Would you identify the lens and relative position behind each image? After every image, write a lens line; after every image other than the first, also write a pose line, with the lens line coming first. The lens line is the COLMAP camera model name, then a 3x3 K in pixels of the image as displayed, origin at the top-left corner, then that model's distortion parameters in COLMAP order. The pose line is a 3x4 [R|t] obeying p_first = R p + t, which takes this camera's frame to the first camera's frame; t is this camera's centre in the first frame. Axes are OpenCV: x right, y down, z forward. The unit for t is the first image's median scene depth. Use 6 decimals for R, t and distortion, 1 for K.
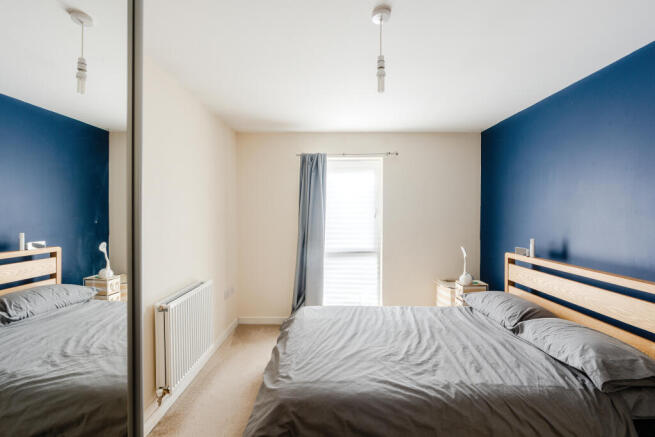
lens RADIAL K [[299.9, 0, 327.1], [0, 299.9, 217.2], [0, 0, 1]] dist [0.001652, 0.000025]
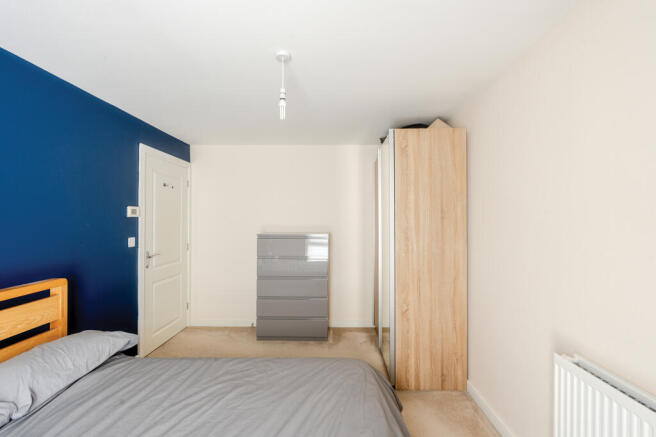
lens RADIAL K [[300.3, 0, 328.1], [0, 300.3, 219.7], [0, 0, 1]] dist [0.001652, 0.000025]
pose [[-0.999956, -0.003449, 0.008766, -0.008933], [-0.003377, 0.999960, 0.008283, -0.024846], [-0.008794, 0.008253, -0.999927, 1.937736]]
